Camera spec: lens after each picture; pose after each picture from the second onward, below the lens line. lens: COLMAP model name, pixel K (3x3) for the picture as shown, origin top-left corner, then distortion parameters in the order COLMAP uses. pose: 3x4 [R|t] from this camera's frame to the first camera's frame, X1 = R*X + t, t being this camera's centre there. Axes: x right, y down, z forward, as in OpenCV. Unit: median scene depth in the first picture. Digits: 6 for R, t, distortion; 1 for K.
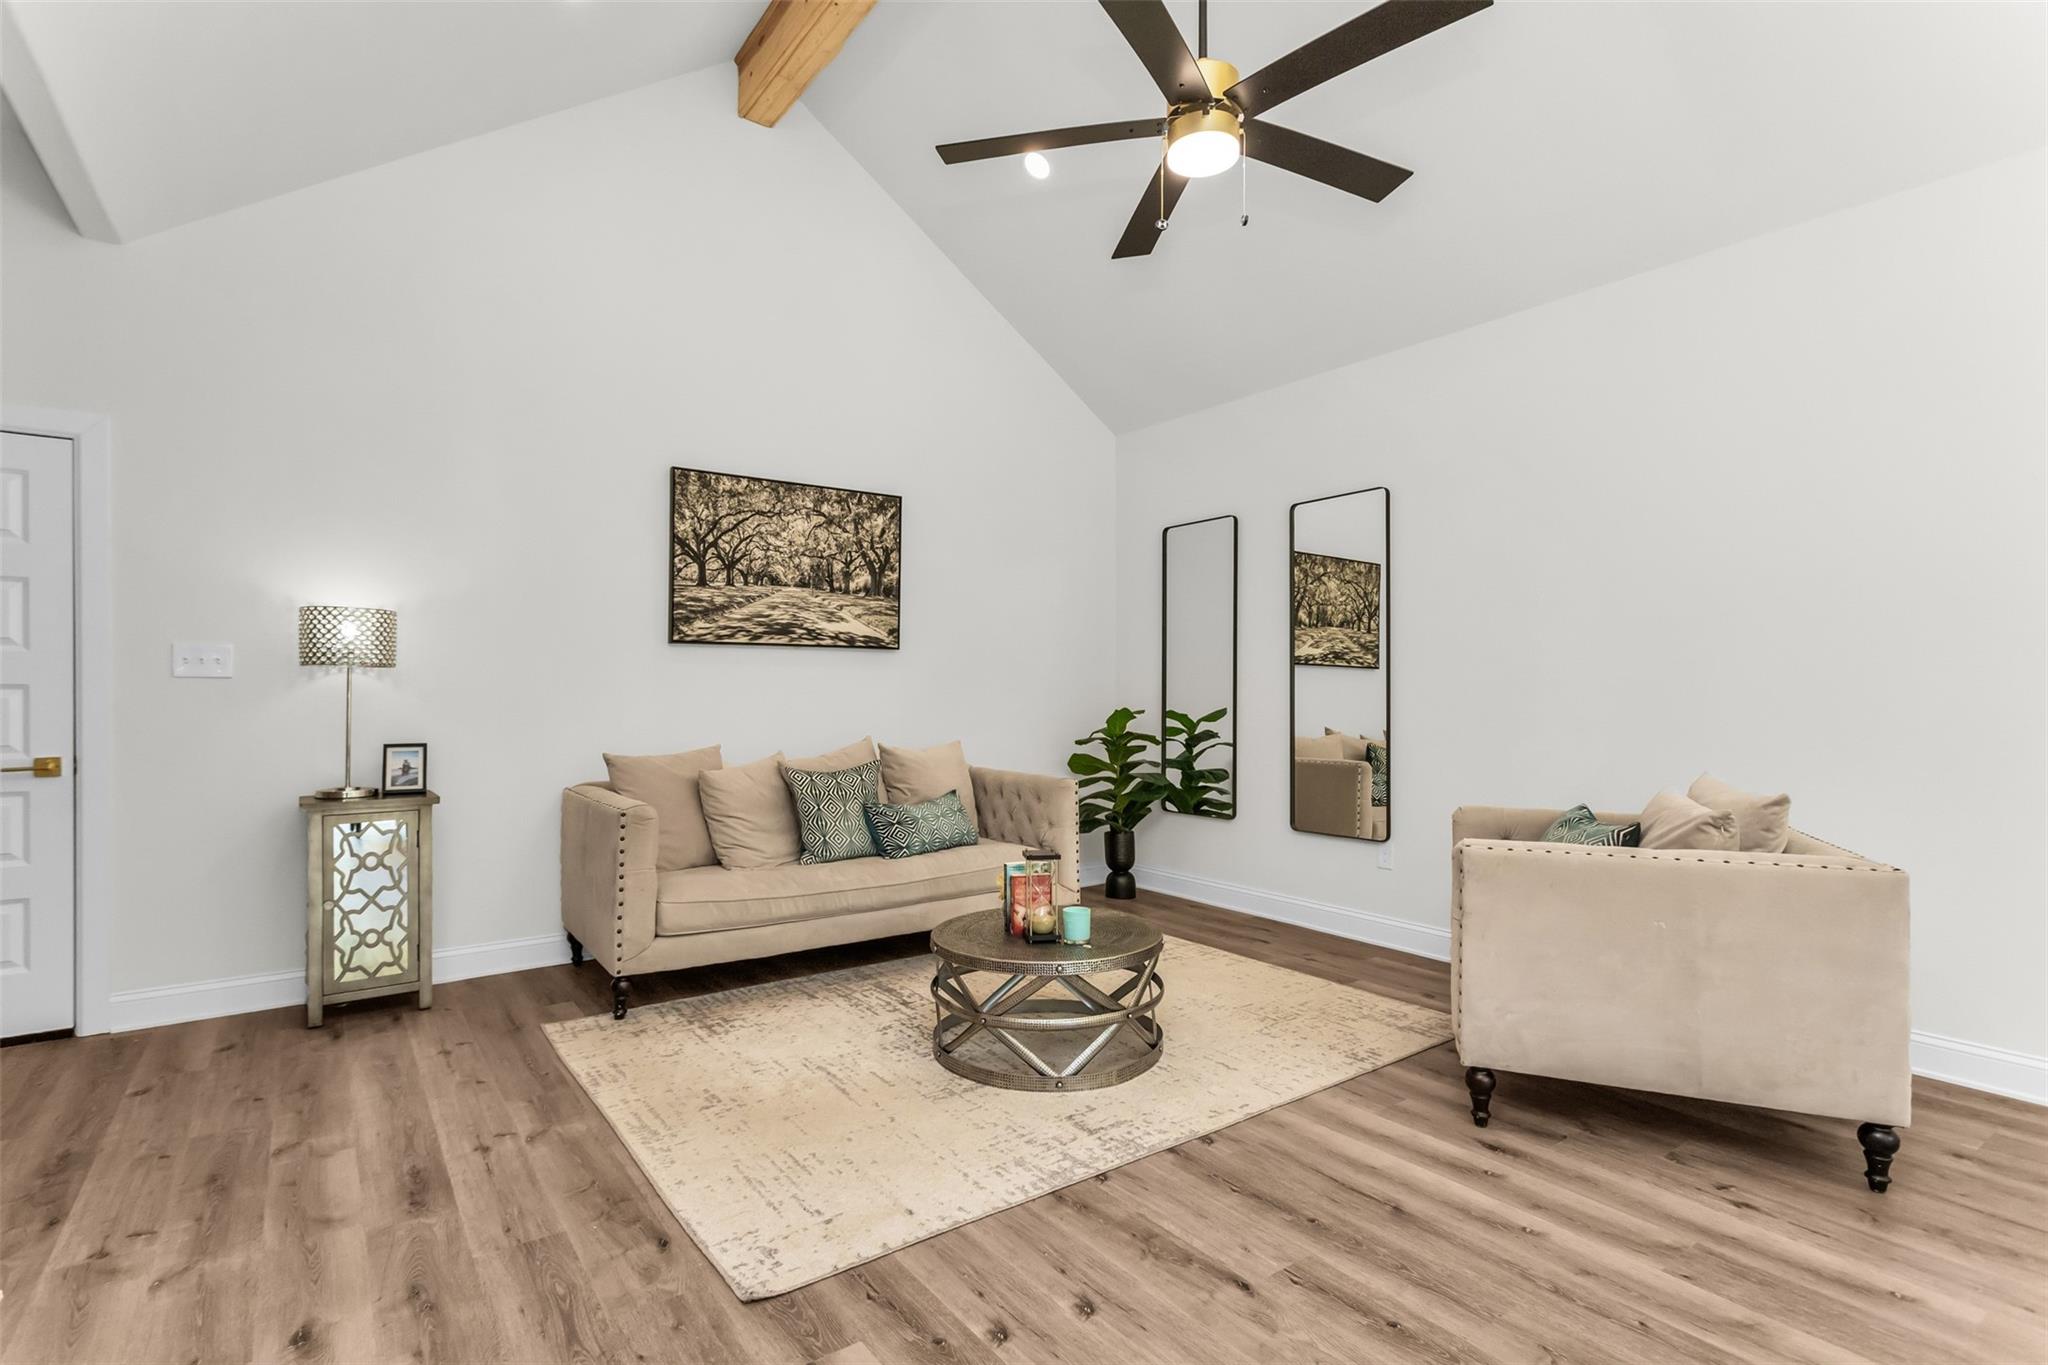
lens RADIAL K [[985.7, 0, 1011.8], [0, 985.7, 698.0], [0, 0, 1]] dist [0.000680, 0.002991]
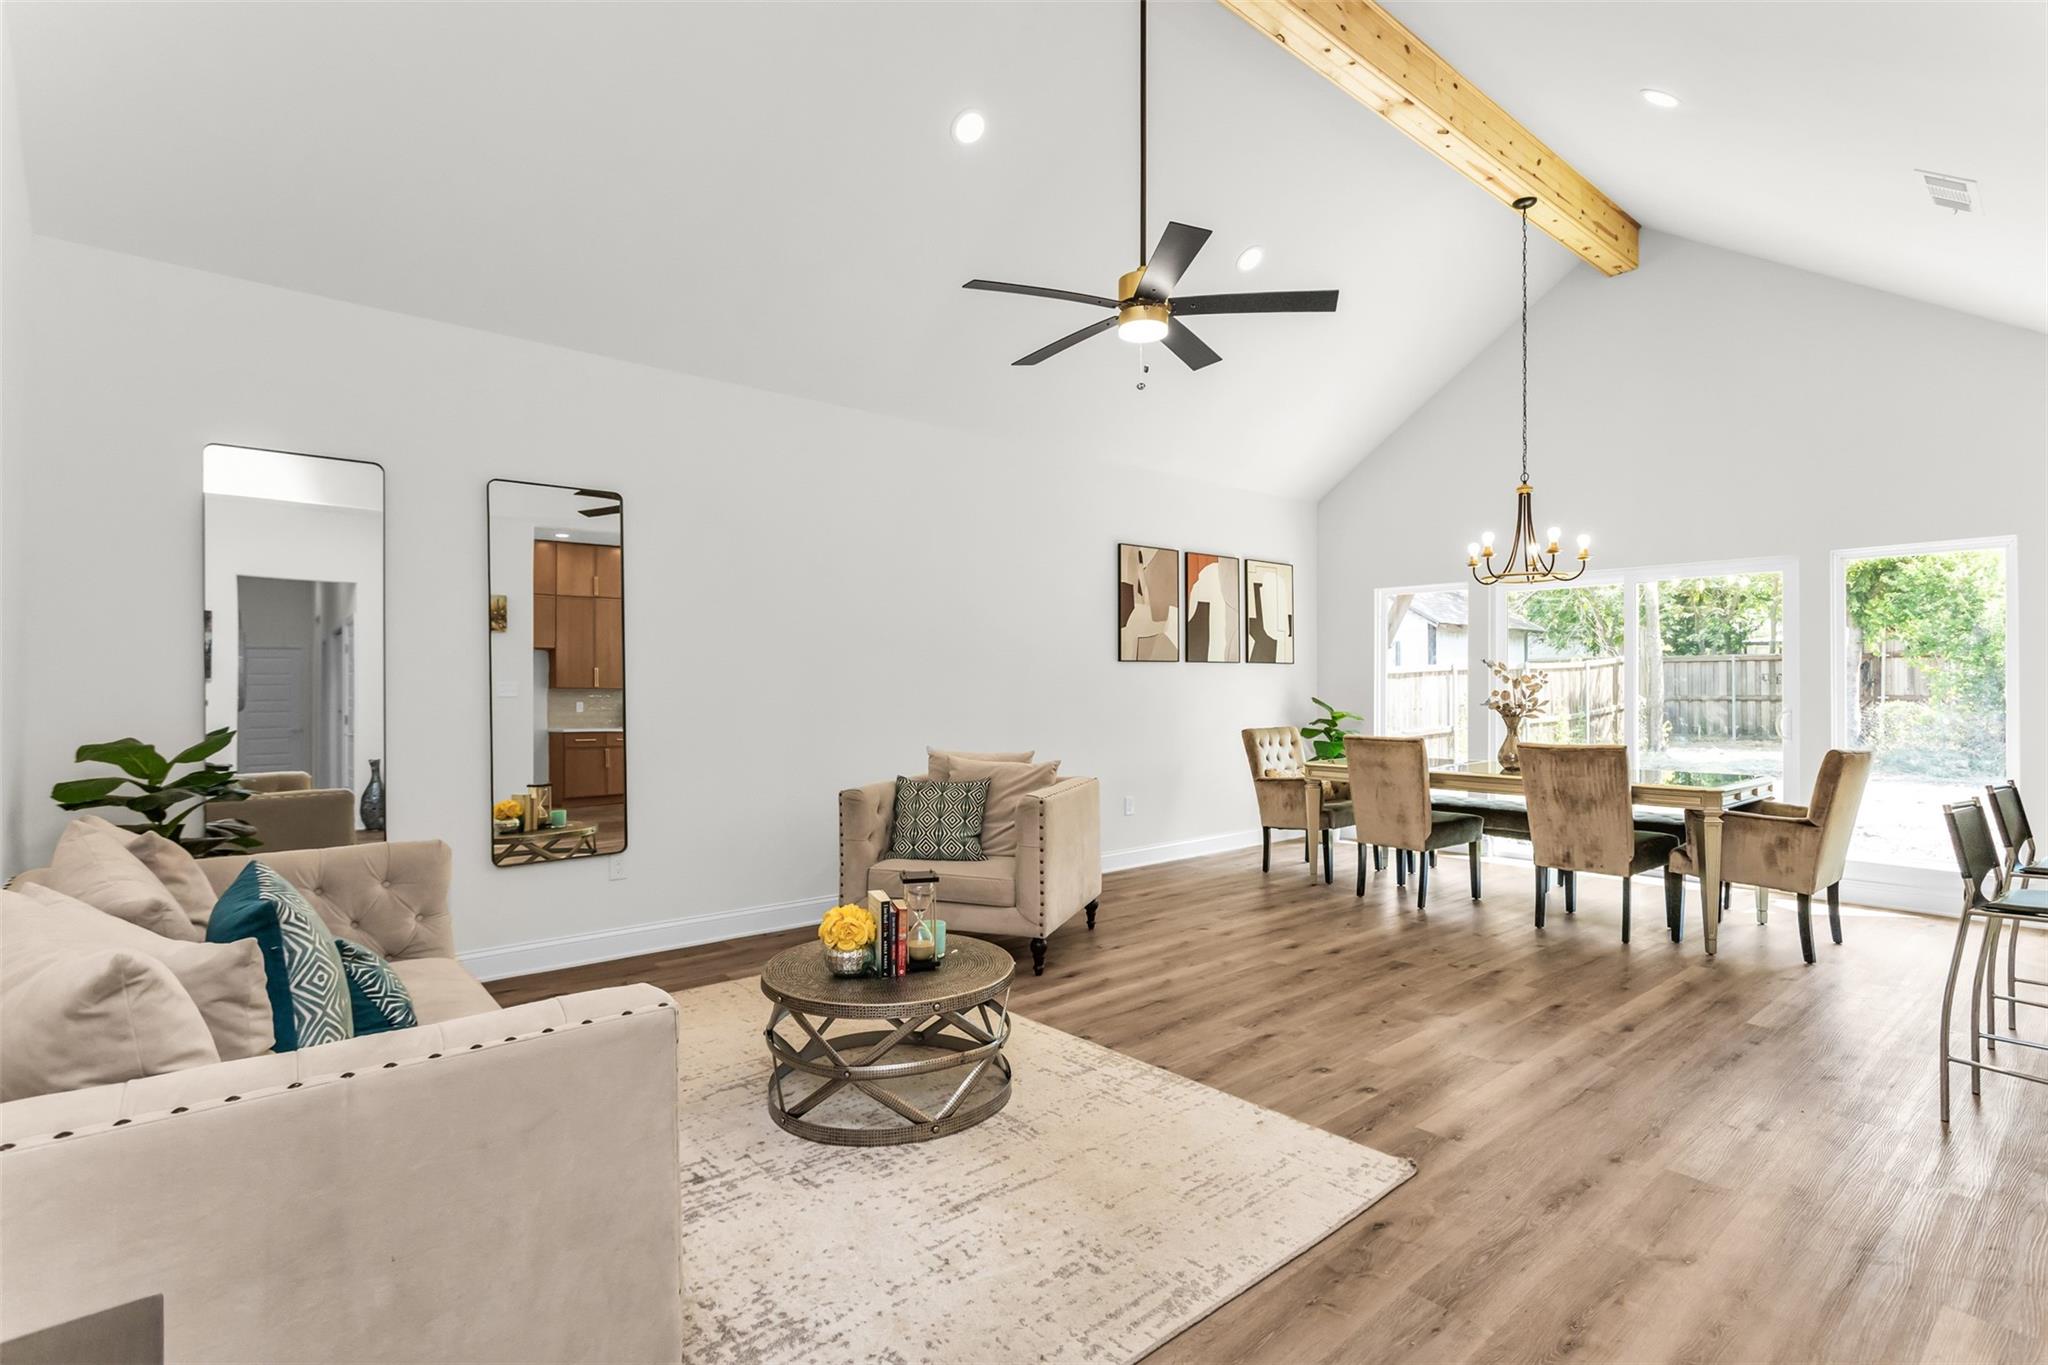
lens RADIAL K [[985.7, 0, 1020.4], [0, 985.7, 679.7], [0, 0, 1]] dist [0.000680, 0.002991]
pose [[-0.086234, 0.006691, 0.996252, -0.791422], [0.010248, 0.999931, -0.005828, -0.021340], [-0.996222, 0.009707, -0.086296, 0.839302]]
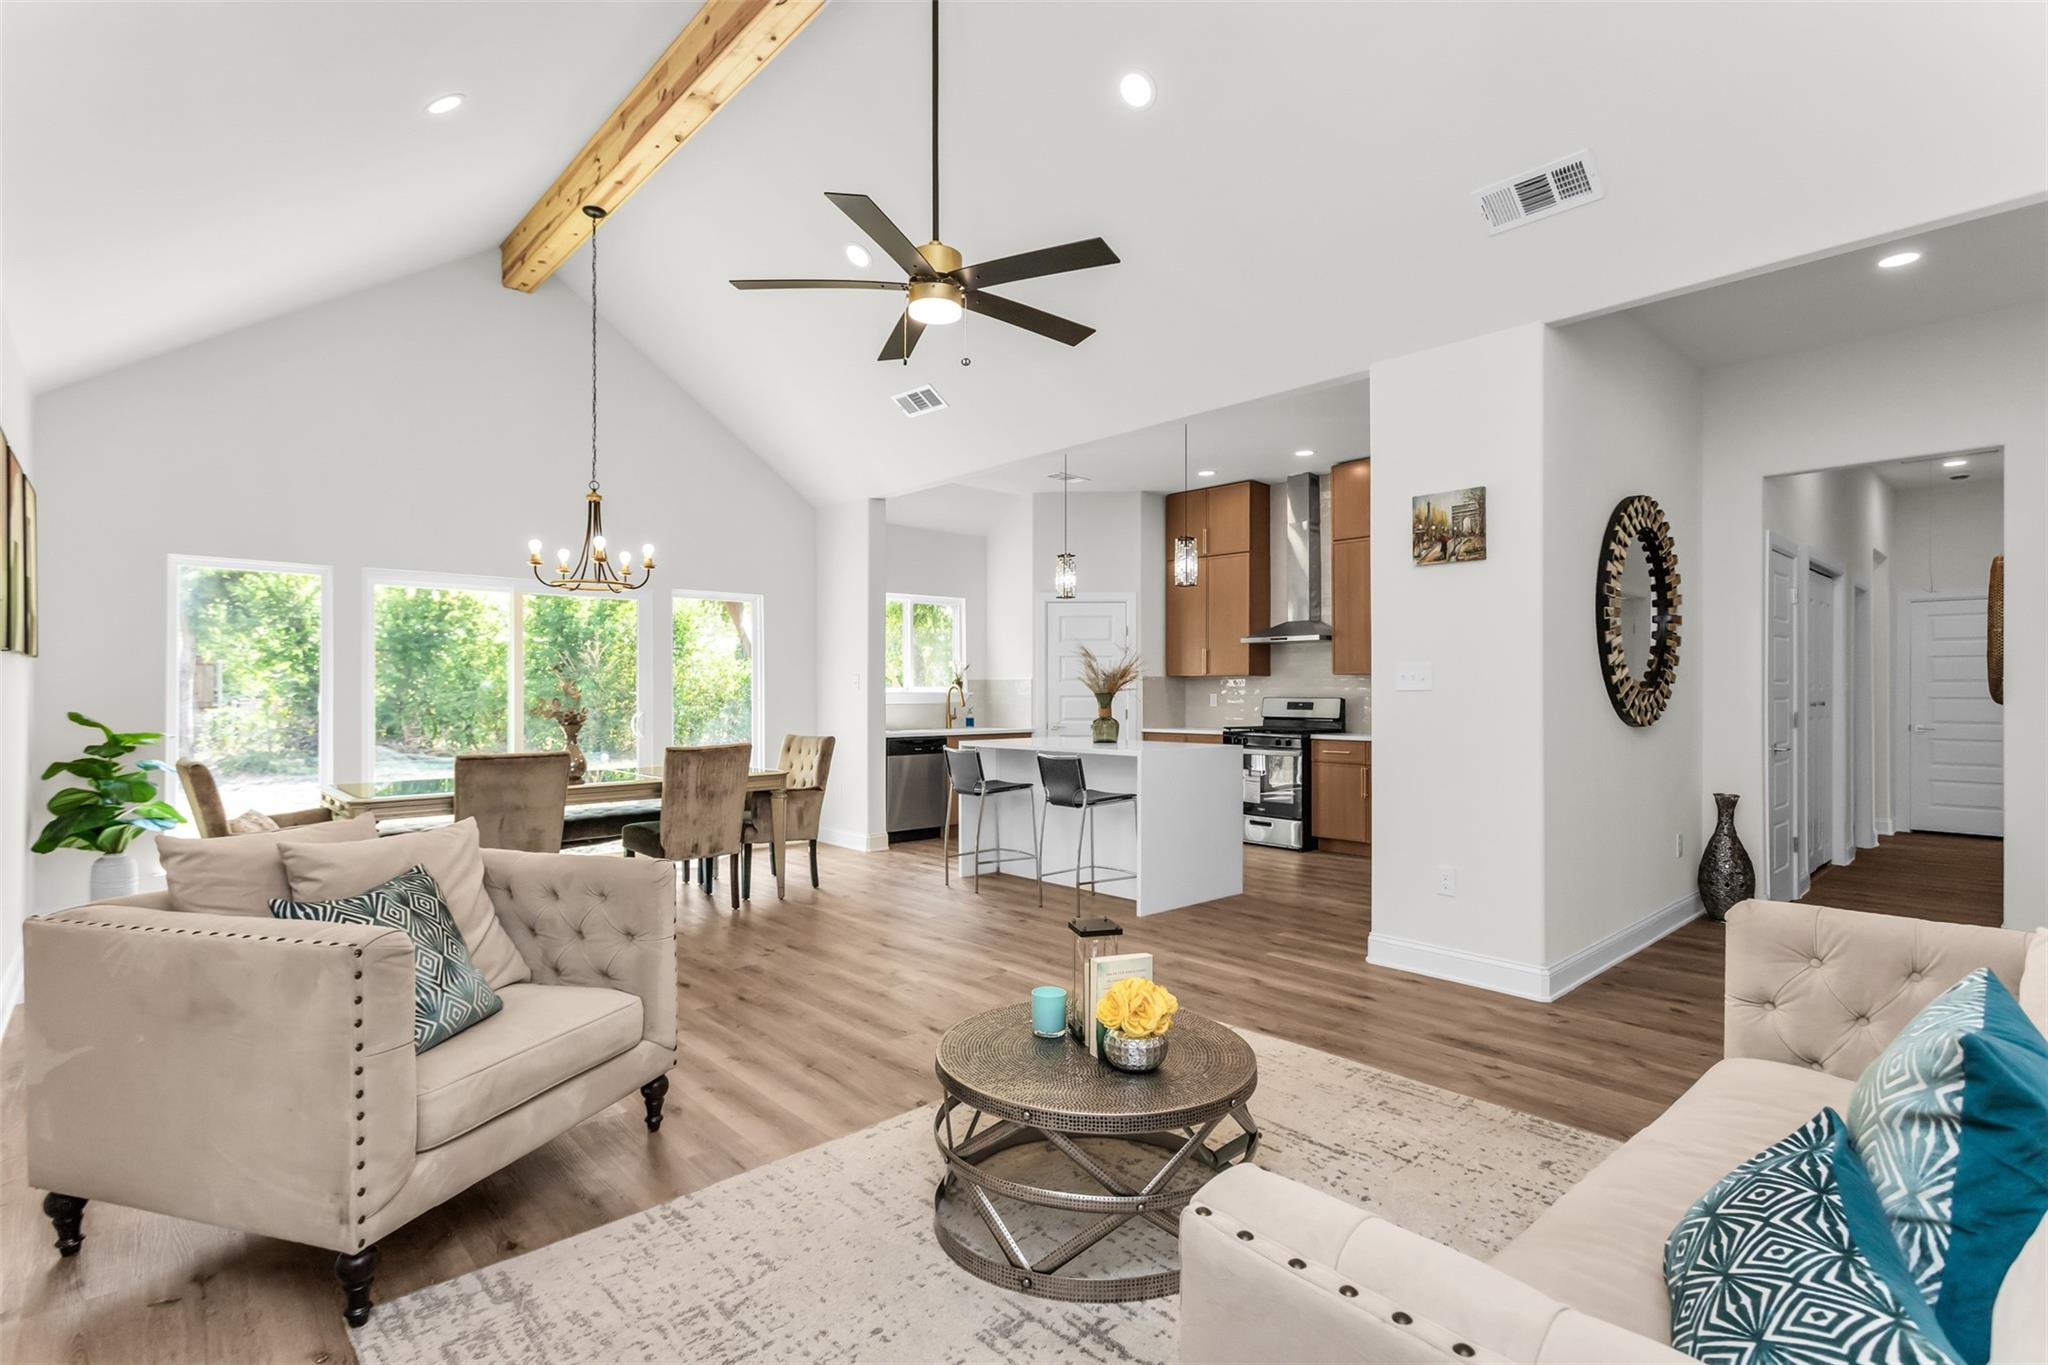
lens RADIAL K [[985.7, 0, 1028.0], [0, 985.7, 680.0], [0, 0, 1]] dist [0.000680, 0.002991]
pose [[-0.991803, -0.000466, -0.127778, 0.155896], [-0.000260, 0.999999, -0.001628, -0.030288], [0.127779, -0.001581, -0.991801, 1.510353]]
